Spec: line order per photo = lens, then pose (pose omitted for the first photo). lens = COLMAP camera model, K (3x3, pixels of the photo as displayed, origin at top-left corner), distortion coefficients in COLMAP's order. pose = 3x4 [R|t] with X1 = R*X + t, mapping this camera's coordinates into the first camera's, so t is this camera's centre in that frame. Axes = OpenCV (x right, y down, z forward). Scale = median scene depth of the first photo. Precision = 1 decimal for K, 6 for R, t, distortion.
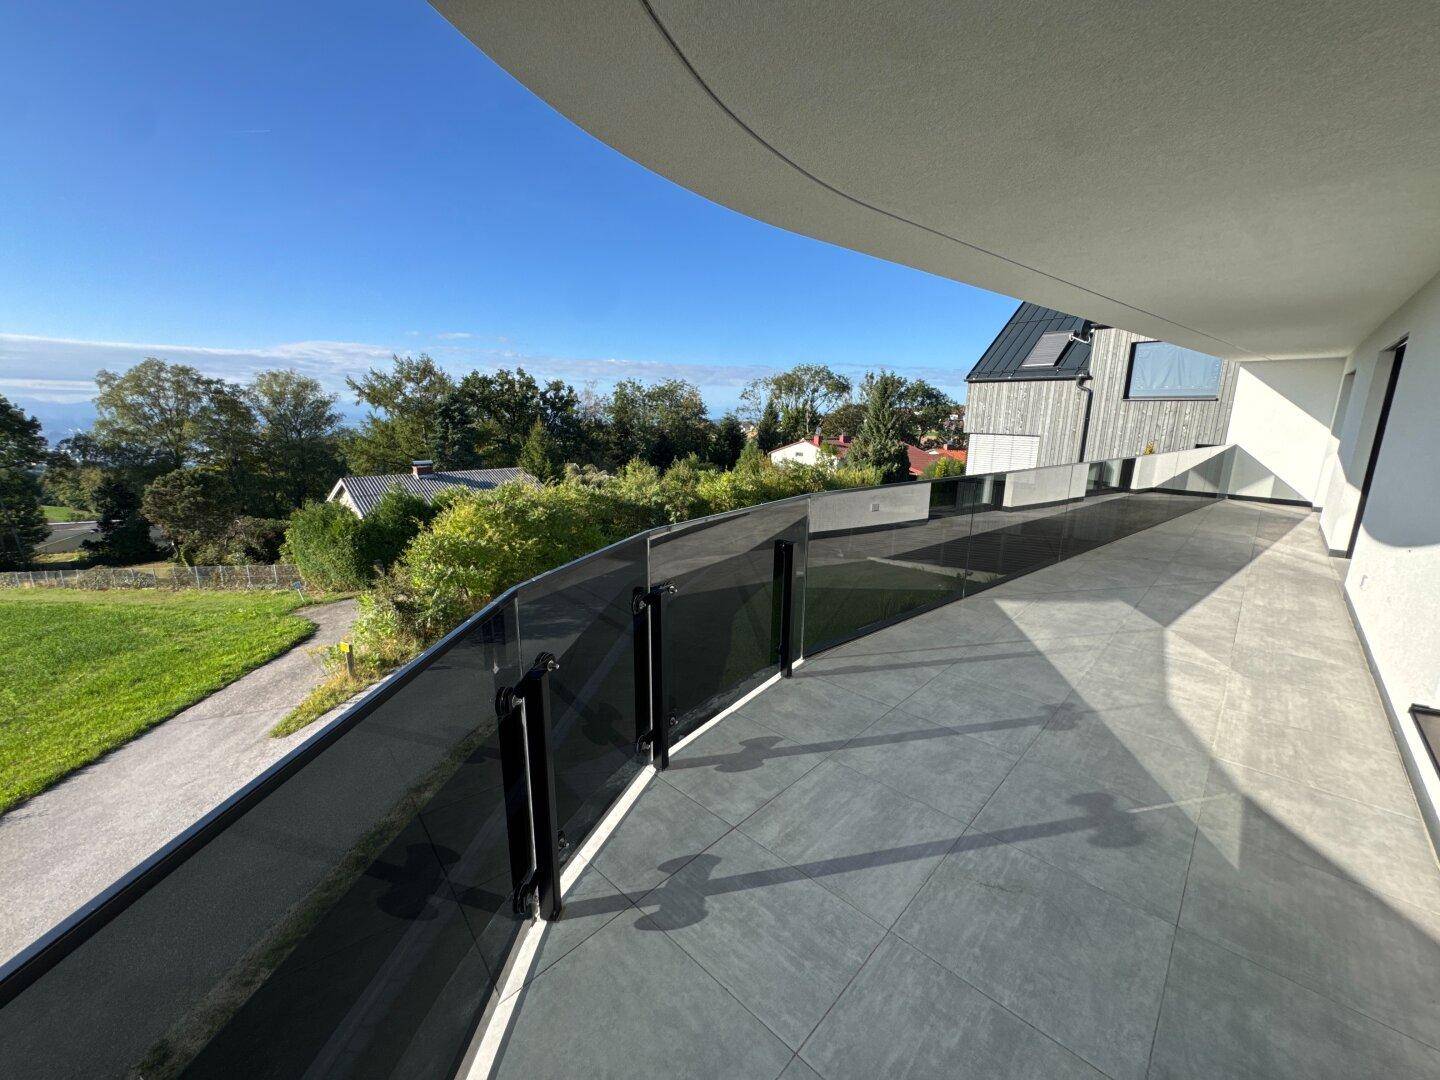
lens RADIAL K [[572.1, 0, 721.5], [0, 572.1, 532.4], [0, 0, 1]] dist [-0.007205, 0.000712]
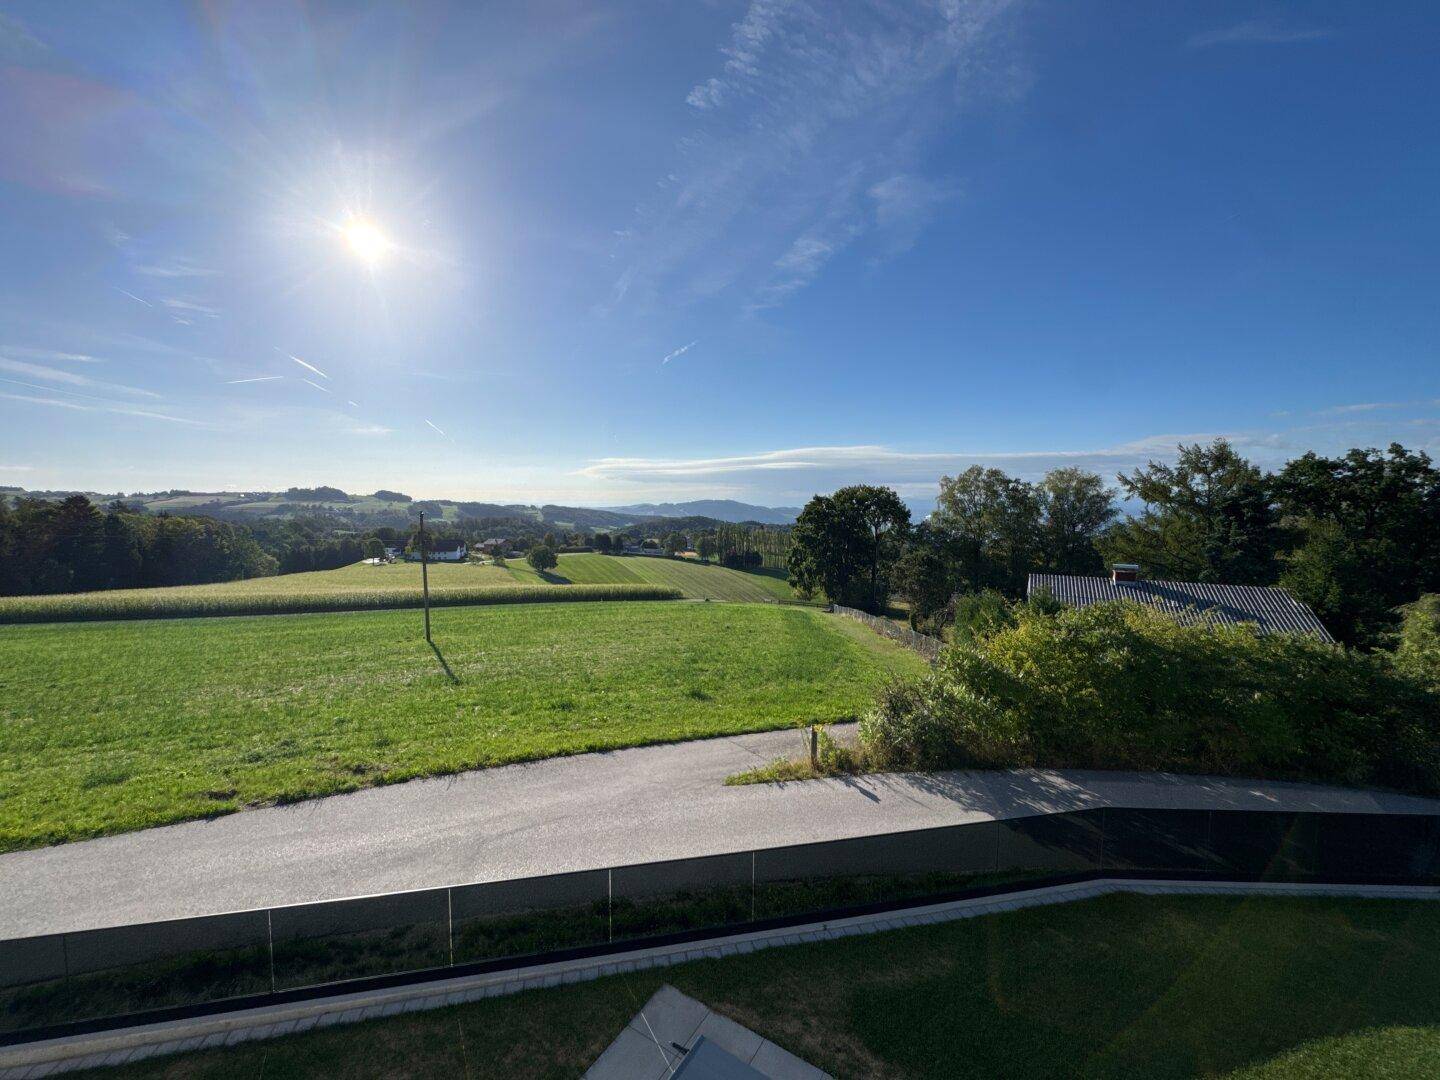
lens RADIAL K [[572.1, 0, 717.9], [0, 572.1, 531.6], [0, 0, 1]] dist [-0.007205, 0.000712]
pose [[0.302352, 0.043330, -0.952211, 0.054121], [-0.197266, 0.980184, -0.018035, -0.021628], [0.932561, 0.193292, 0.304908, 0.093671]]
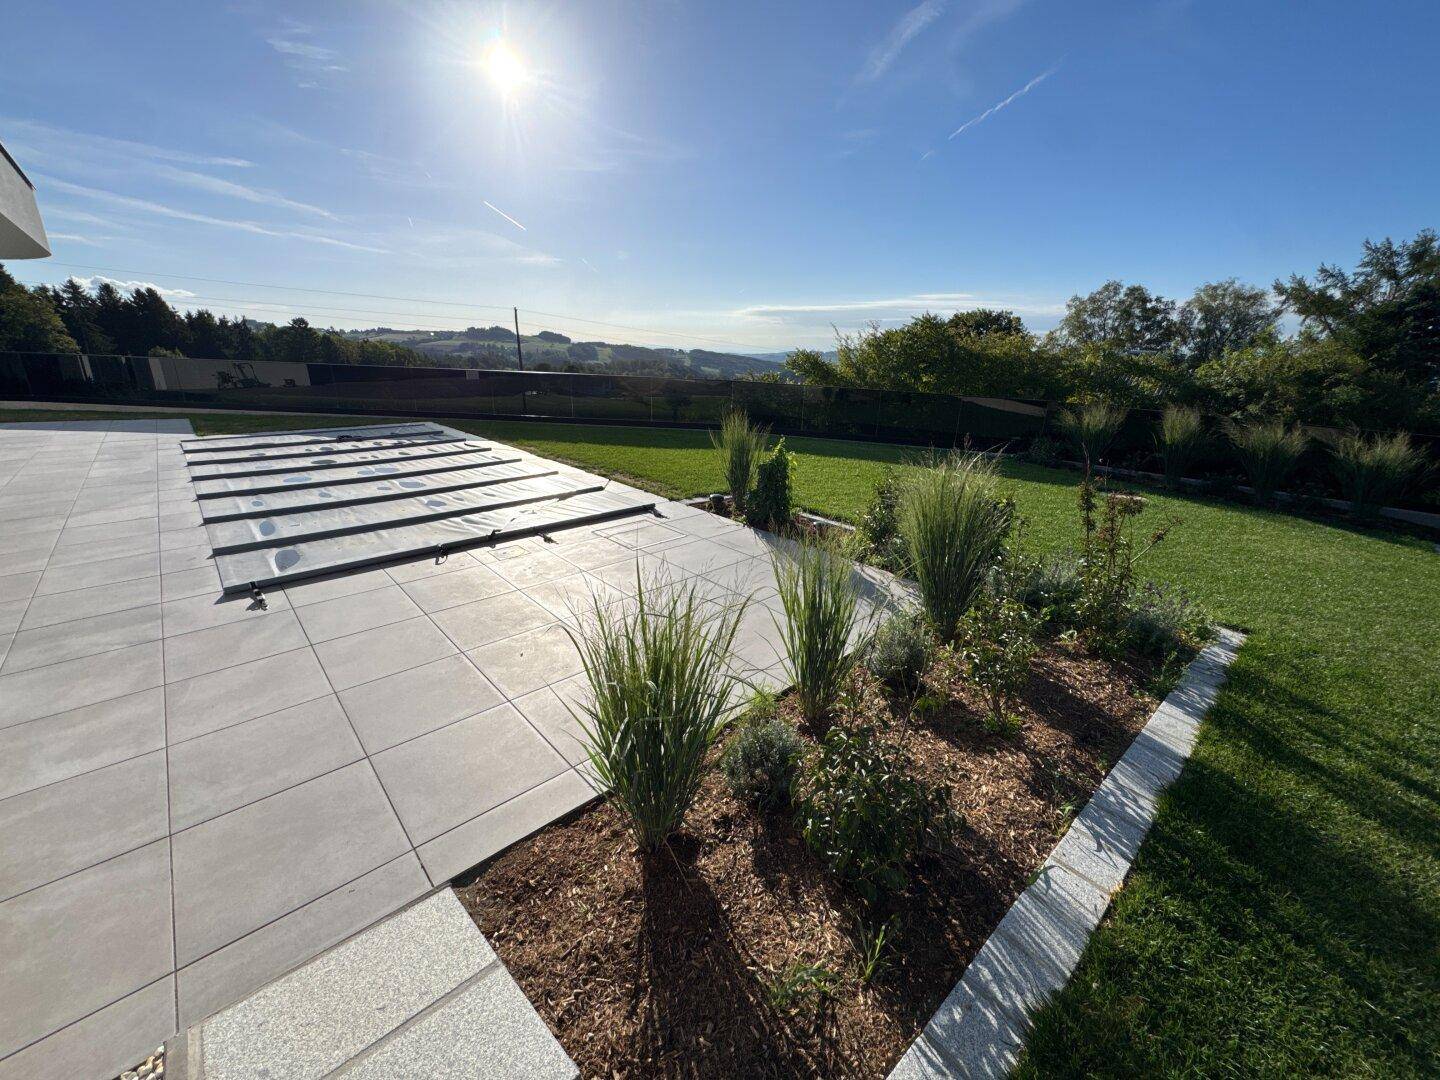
lens RADIAL K [[572.1, 0, 718.3], [0, 572.1, 529.6], [0, 0, 1]] dist [-0.007205, 0.000712]
pose [[0.054309, 0.298075, -0.952996, 0.157430], [-0.231208, 0.932221, 0.278401, 0.013963], [0.971387, 0.205221, 0.119545, 0.213305]]
